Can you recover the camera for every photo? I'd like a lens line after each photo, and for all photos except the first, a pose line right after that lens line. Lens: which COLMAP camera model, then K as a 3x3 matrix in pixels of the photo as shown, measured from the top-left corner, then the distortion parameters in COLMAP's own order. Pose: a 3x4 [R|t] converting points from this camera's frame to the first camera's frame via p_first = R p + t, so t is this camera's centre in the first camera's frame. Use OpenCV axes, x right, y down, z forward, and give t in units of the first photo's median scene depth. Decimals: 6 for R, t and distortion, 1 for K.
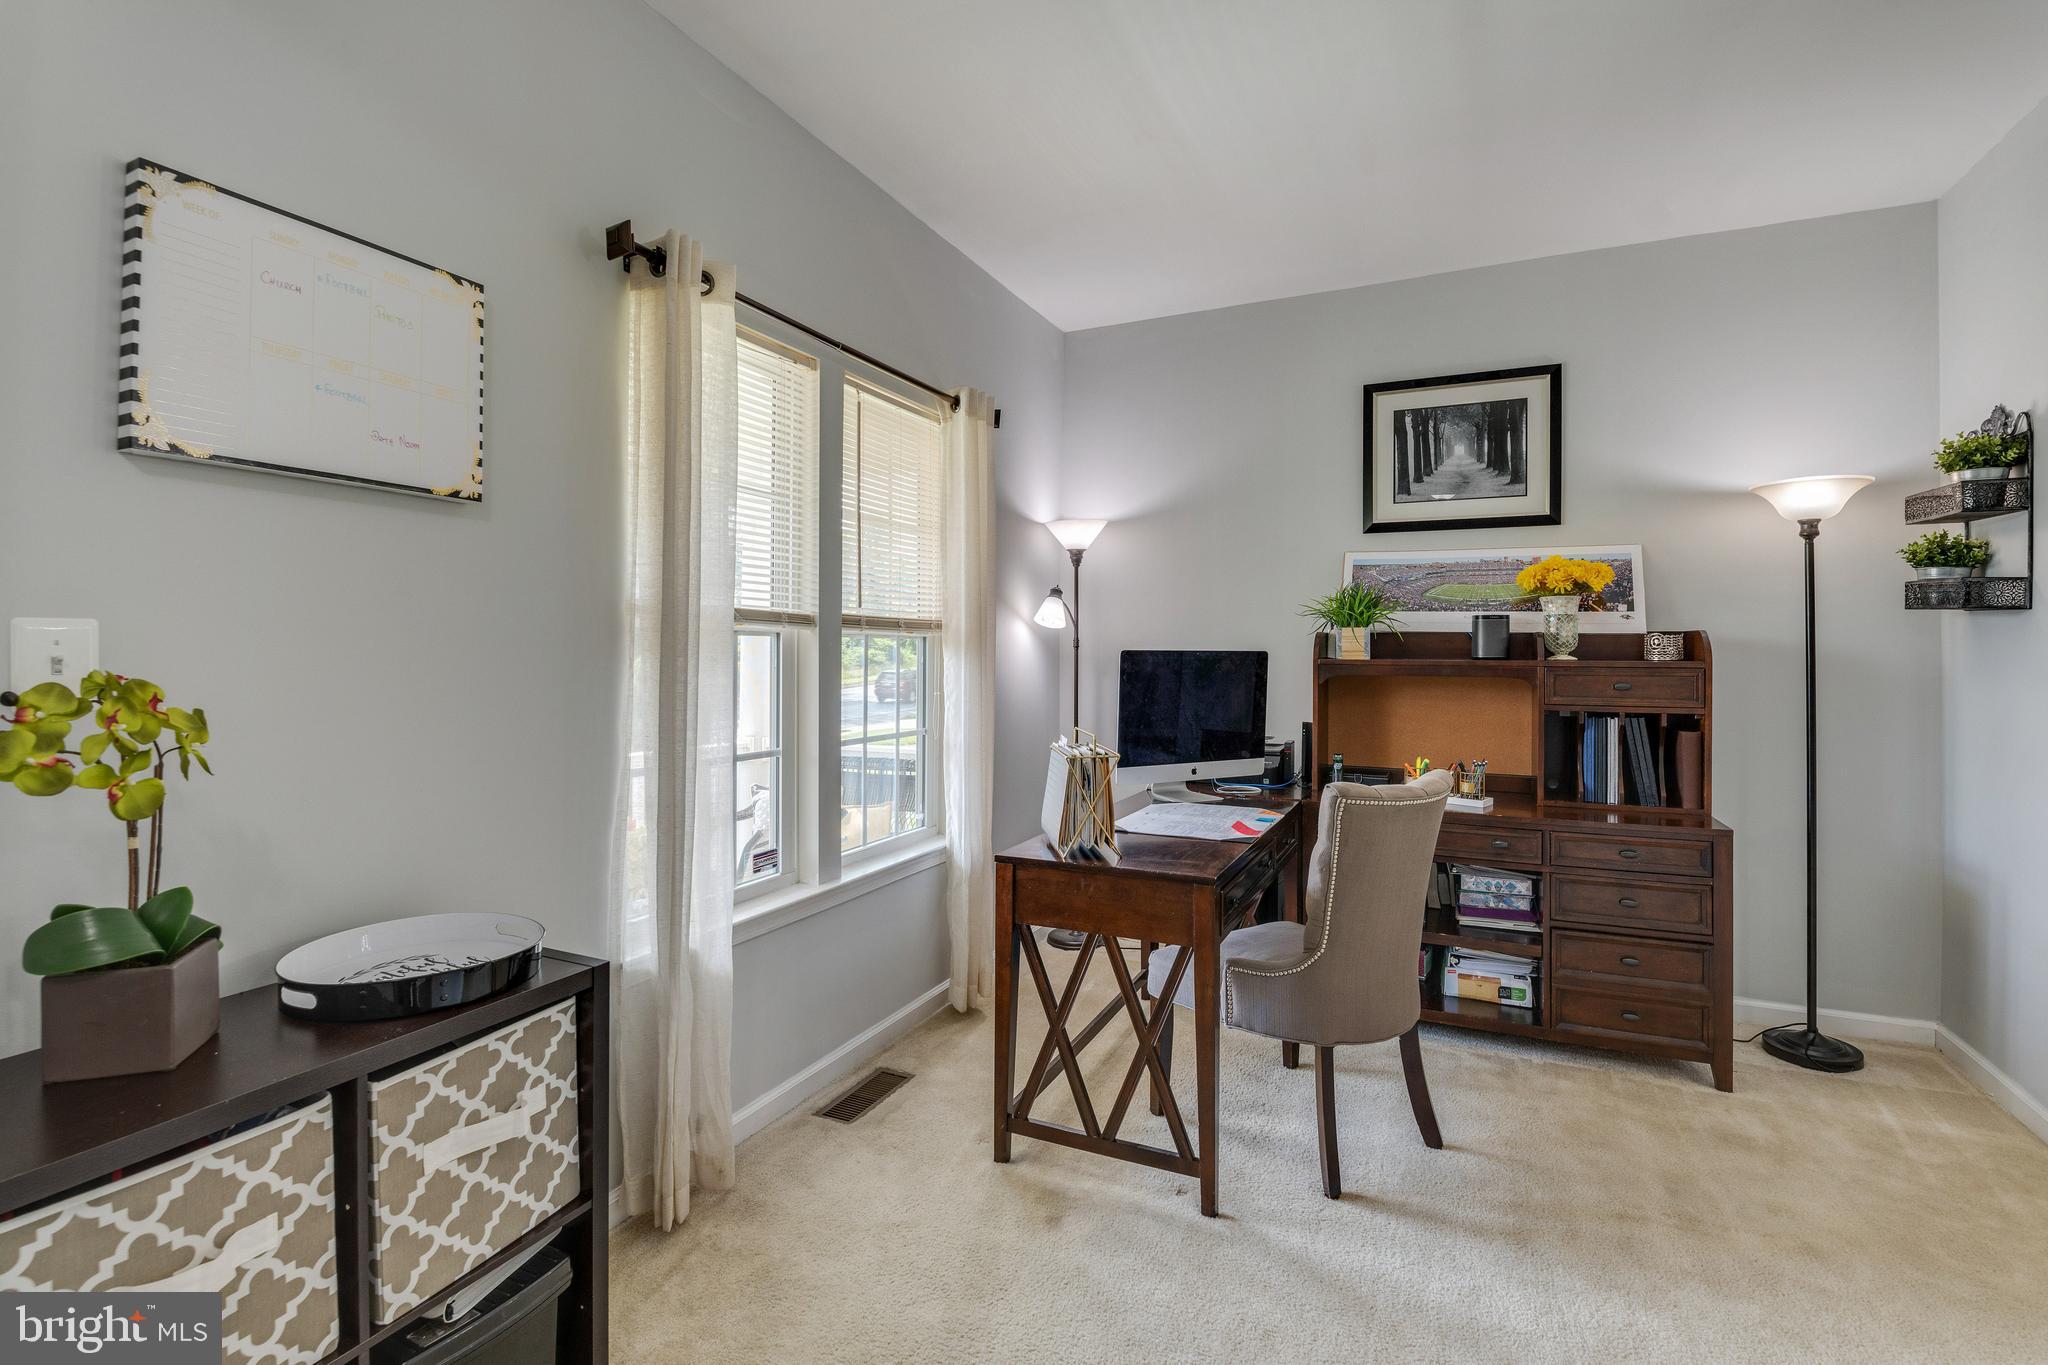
lens RADIAL K [[908.5, 0, 1026.9], [0, 908.5, 648.5], [0, 0, 1]] dist [-0.000091, -0.012718]
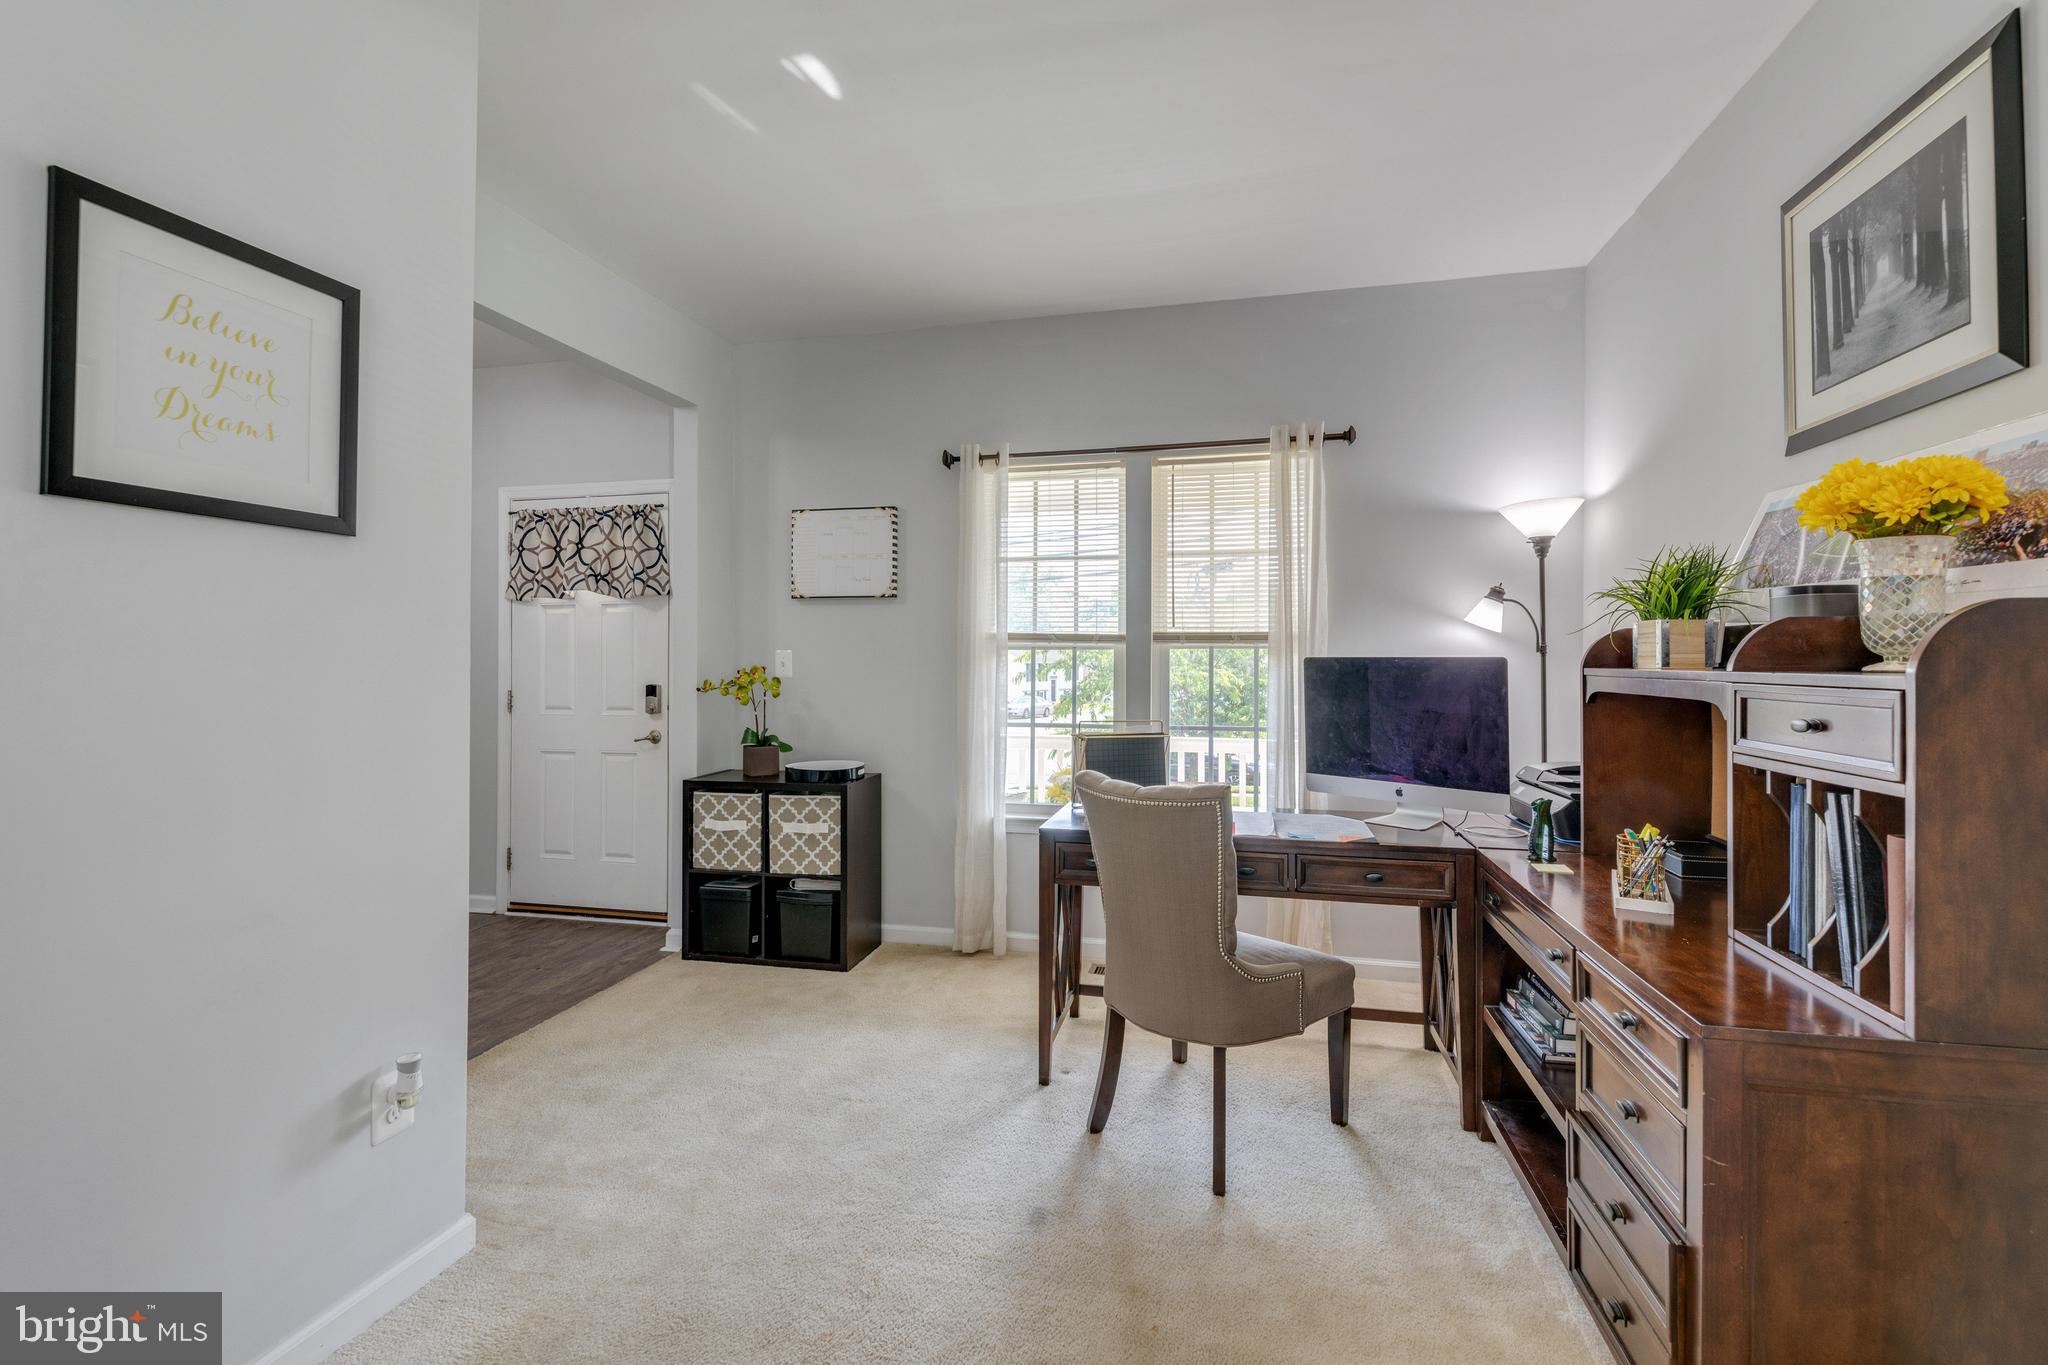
lens RADIAL K [[908.5, 0, 1026.9], [0, 908.5, 648.5], [0, 0, 1]] dist [-0.000091, -0.012718]
pose [[0.202423, -0.016030, -0.979167, 0.944700], [0.004396, 0.999871, -0.015460, 0.006036], [0.979288, -0.001175, 0.202467, 0.446316]]
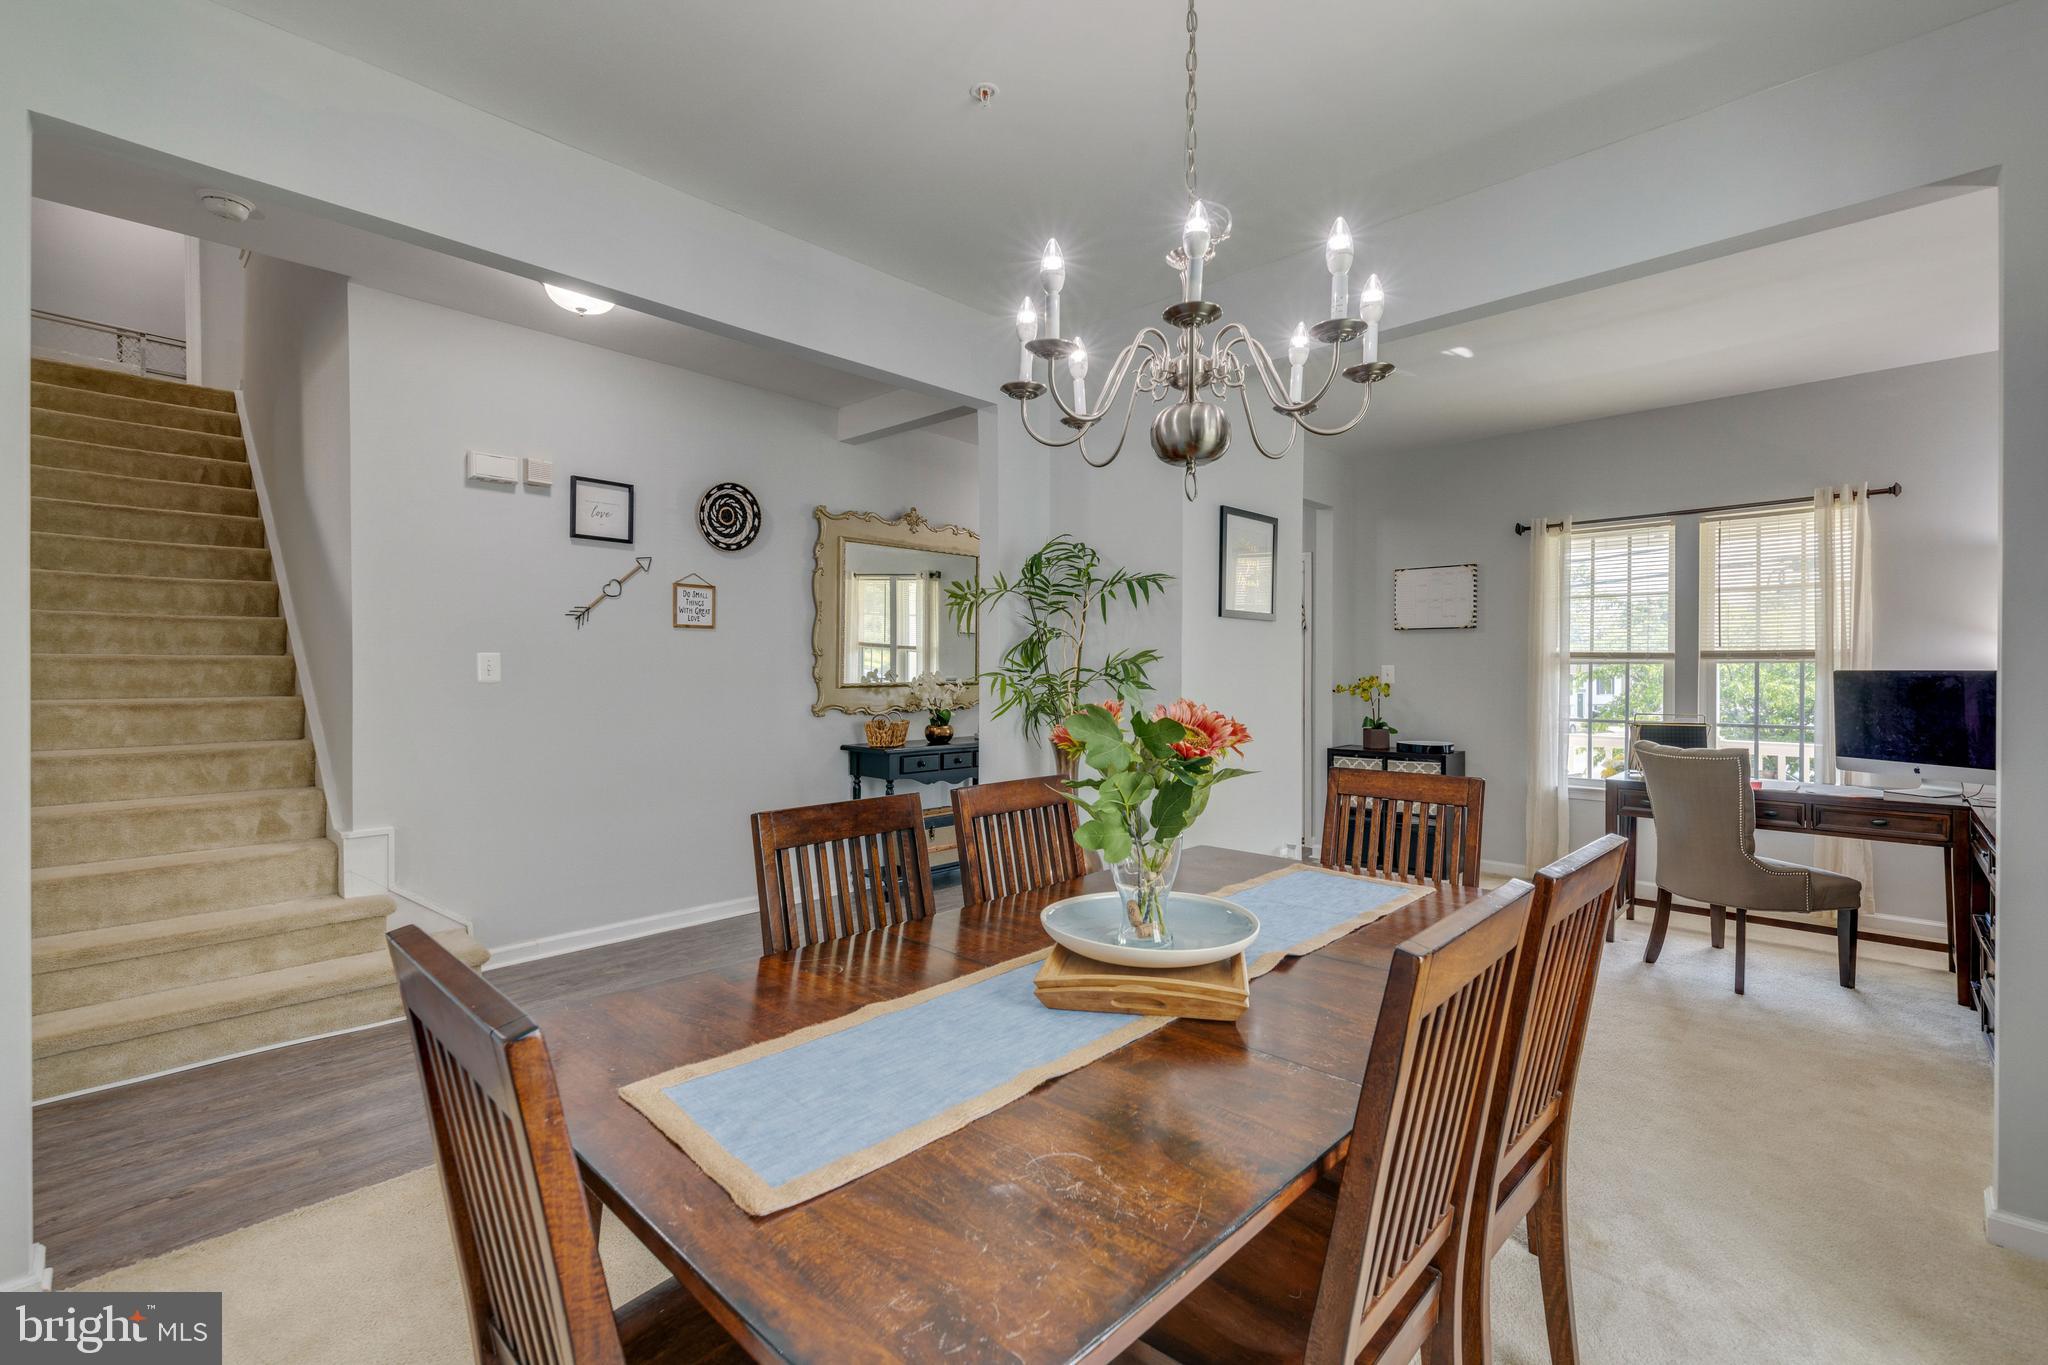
lens RADIAL K [[906.8, 0, 998.6], [0, 906.8, 666.9], [0, 0, 1]] dist [-0.019999, -0.000794]
pose [[-0.330869, -0.005173, -0.943662, 1.634826], [0.002261, 0.999978, -0.006274, 0.001481], [0.943674, -0.004210, -0.330850, 0.229426]]
